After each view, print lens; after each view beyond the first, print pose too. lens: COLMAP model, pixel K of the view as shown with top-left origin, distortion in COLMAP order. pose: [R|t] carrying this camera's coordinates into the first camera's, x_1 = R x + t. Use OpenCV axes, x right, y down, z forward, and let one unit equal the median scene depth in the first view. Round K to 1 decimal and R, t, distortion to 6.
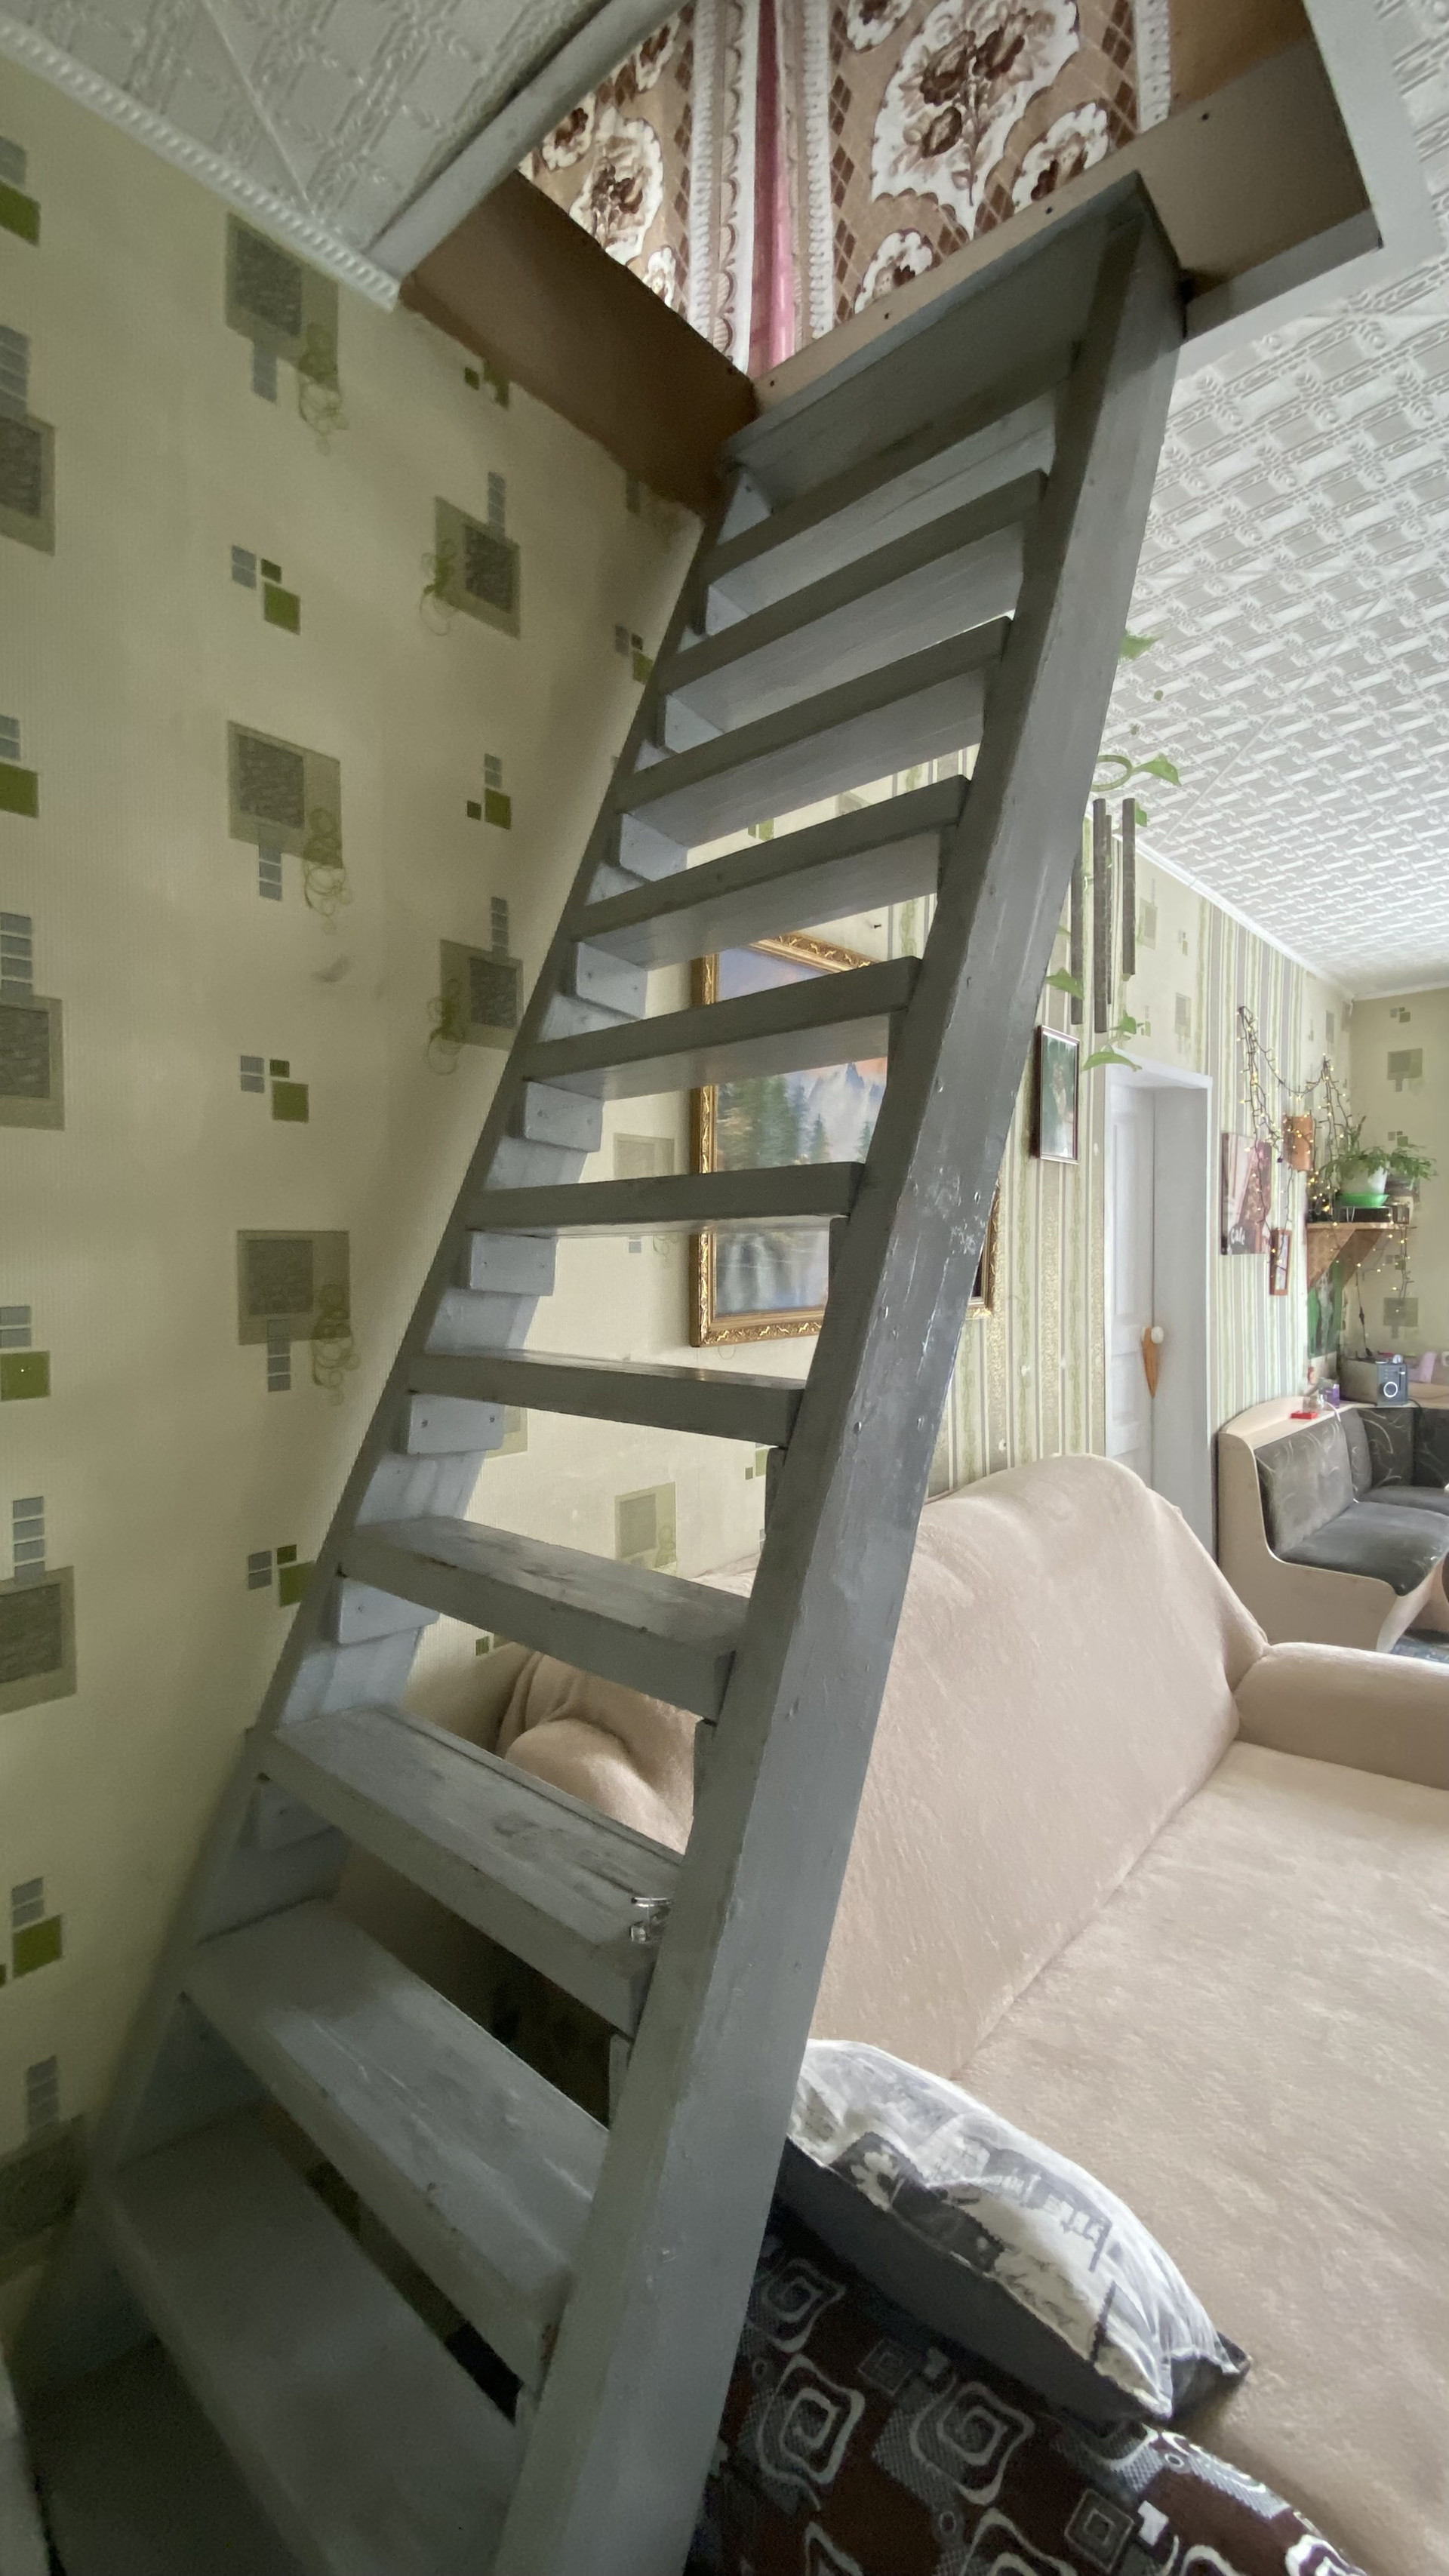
lens RADIAL K [[1058.4, 0, 710.1], [0, 1058.4, 1281.5], [0, 0, 1]] dist [0.019656, -0.017939]
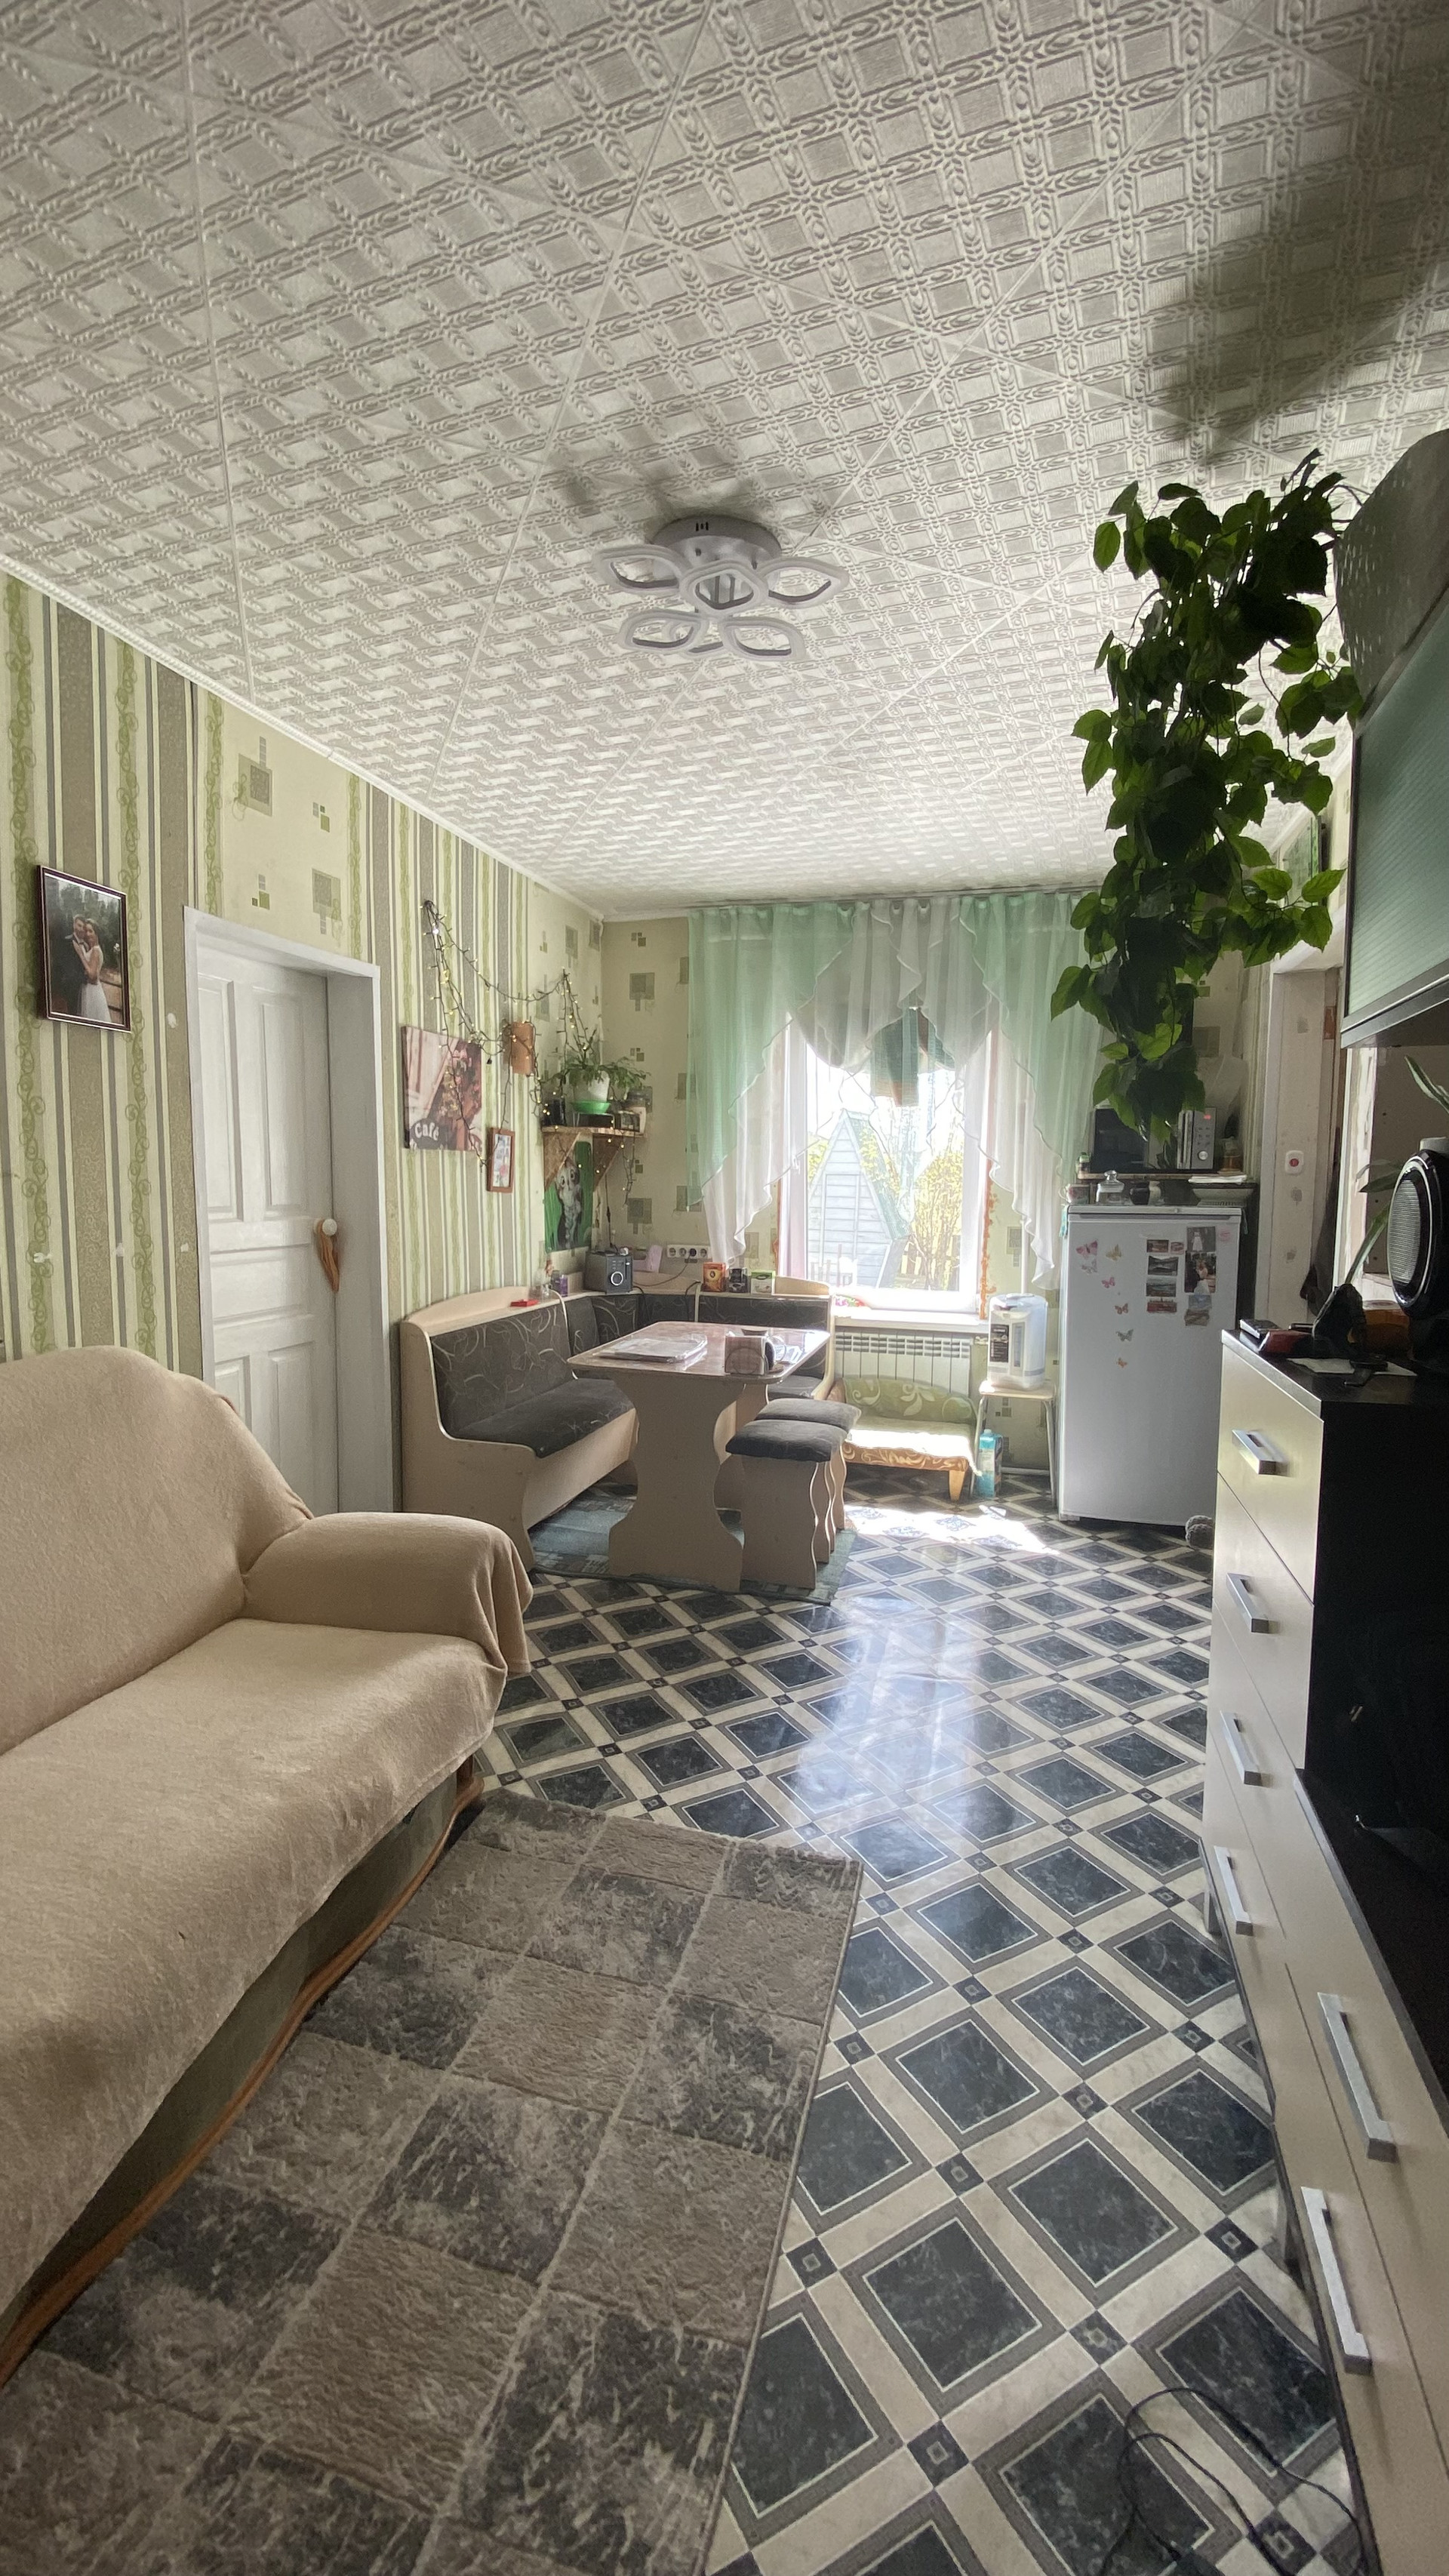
lens RADIAL K [[1058.4, 0, 719.6], [0, 1058.4, 1280.5], [0, 0, 1]] dist [0.019656, -0.017939]
pose [[0.898105, -0.027756, 0.438904, 0.303820], [-0.005223, 0.997263, 0.073755, 0.024545], [-0.439750, -0.068532, 0.895502, -0.046078]]
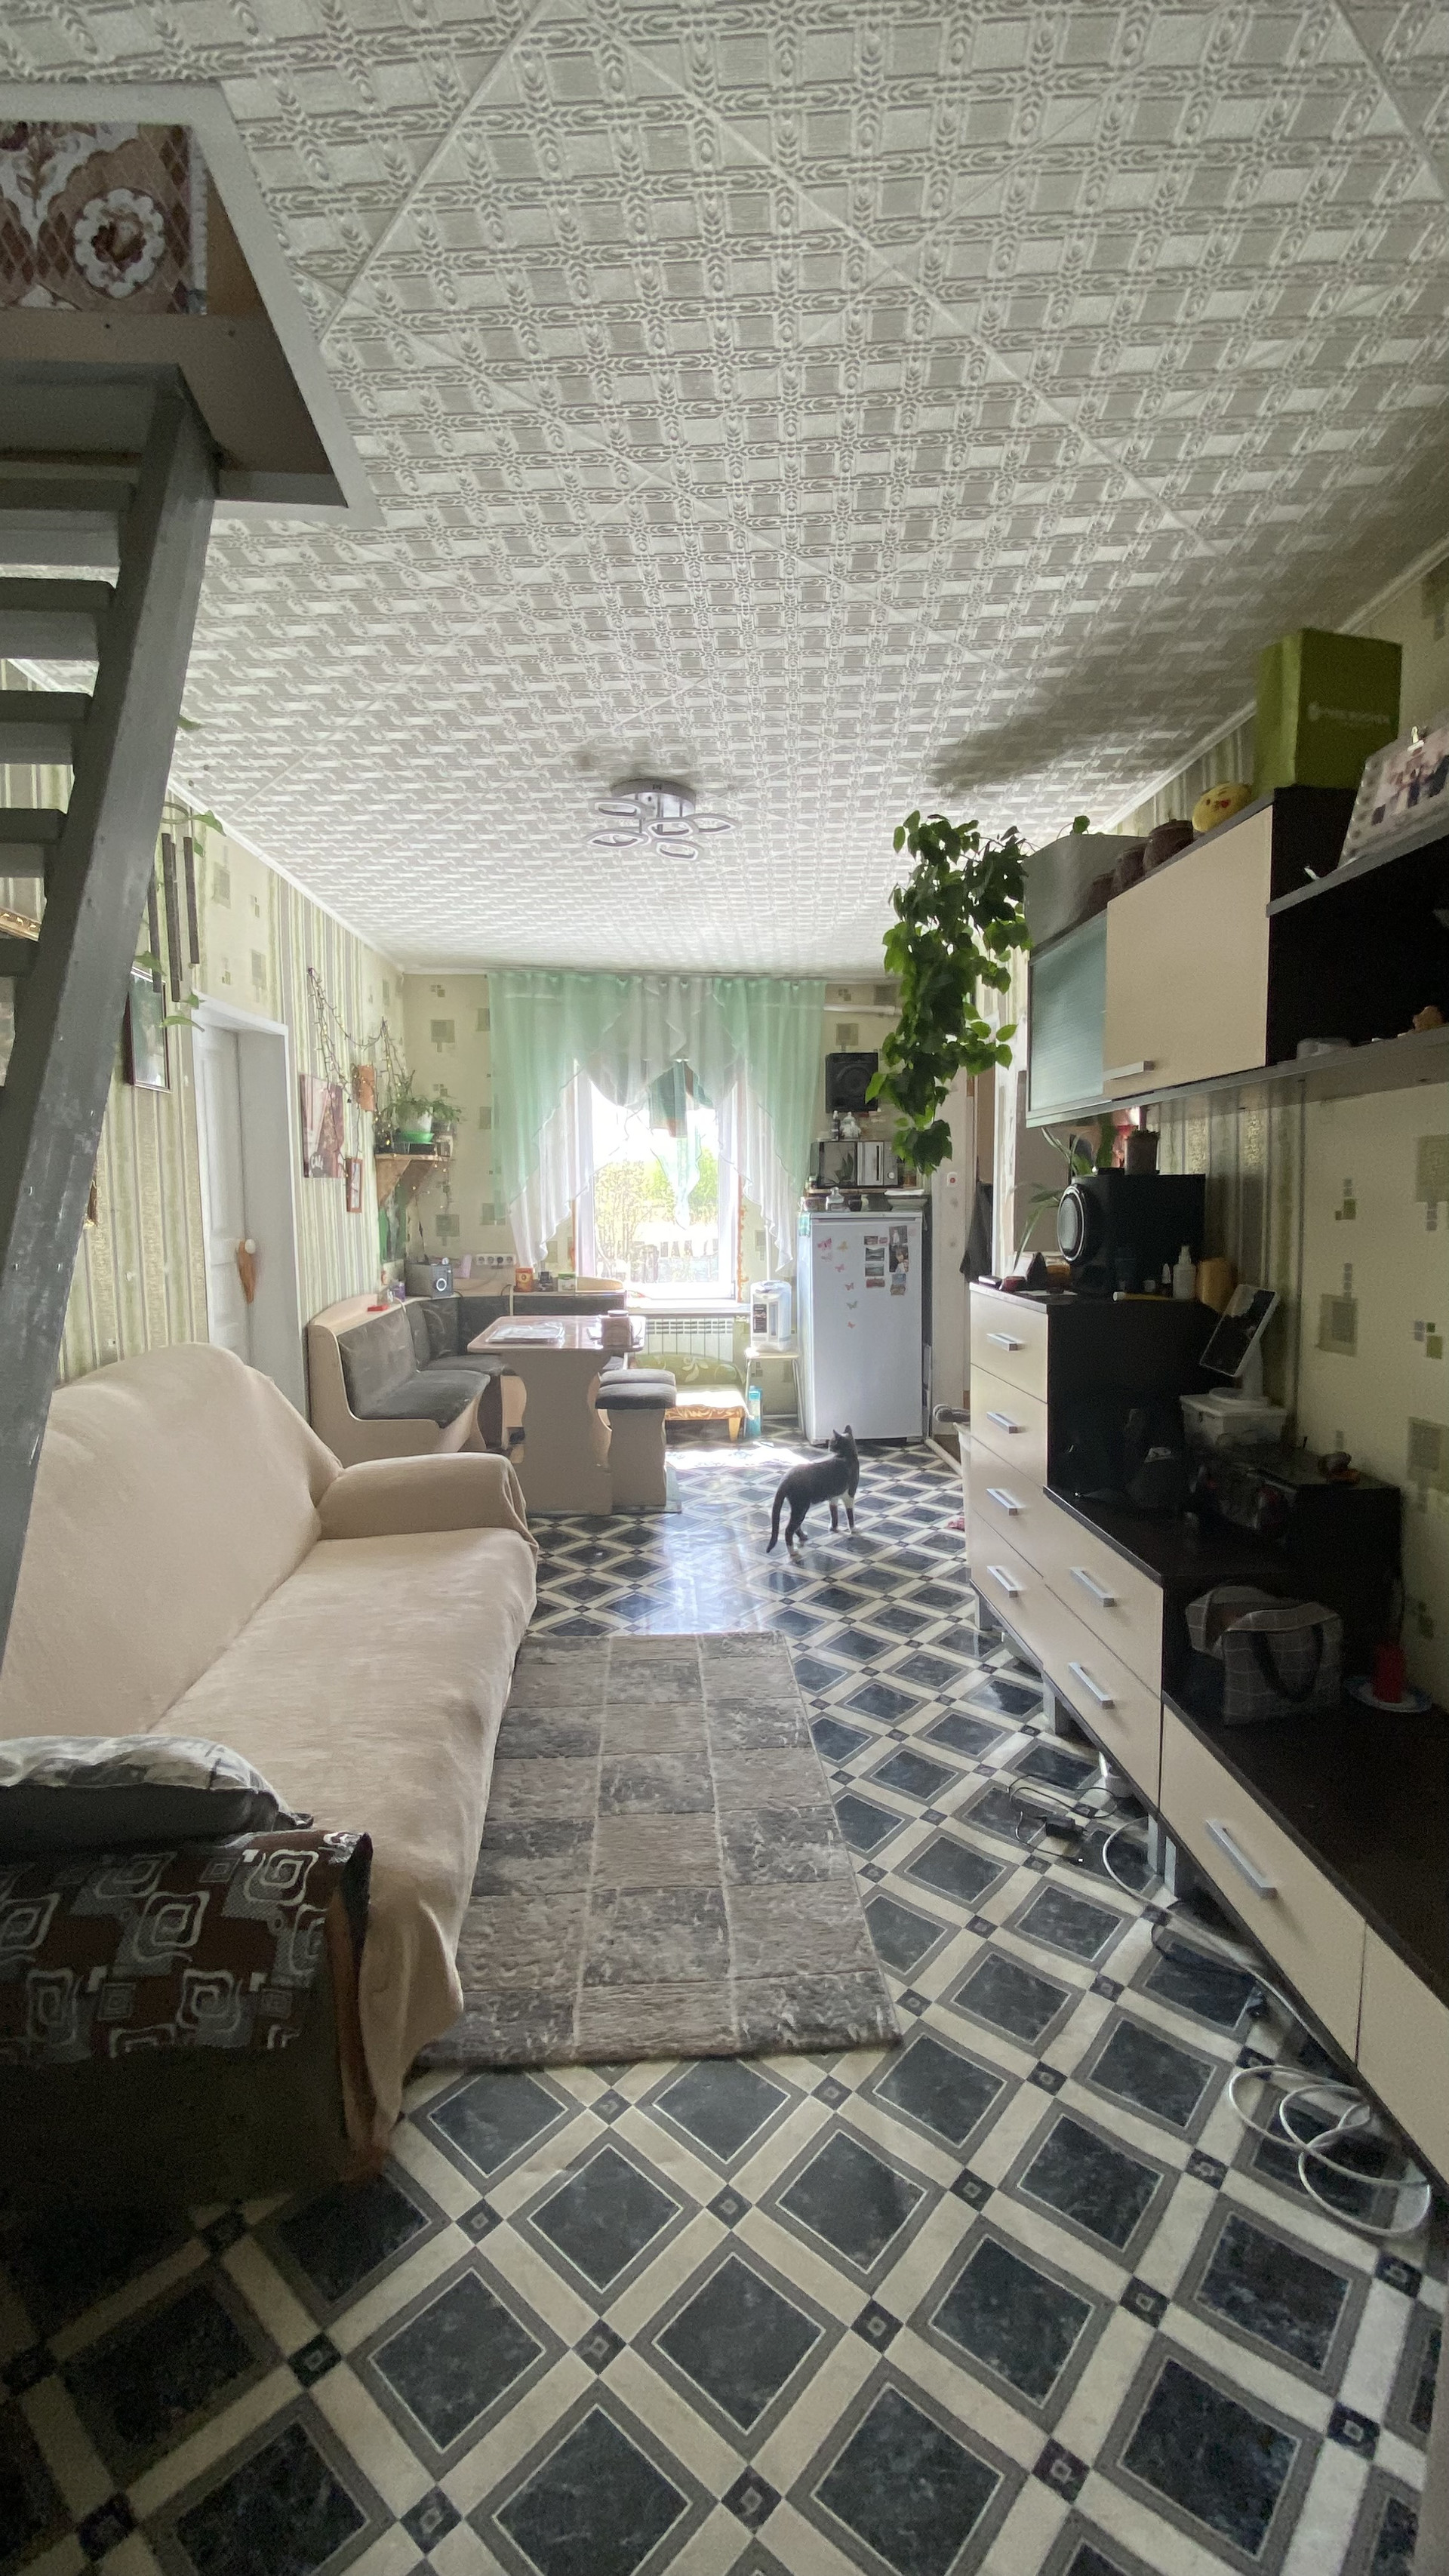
lens RADIAL K [[1058.4, 0, 728.5], [0, 1058.4, 1282.5], [0, 0, 1]] dist [0.019656, -0.017939]
pose [[0.690891, -0.062700, 0.720235, -0.055083], [0.017496, 0.997390, 0.070044, 0.017247], [-0.722747, -0.035791, 0.690185, -0.171003]]
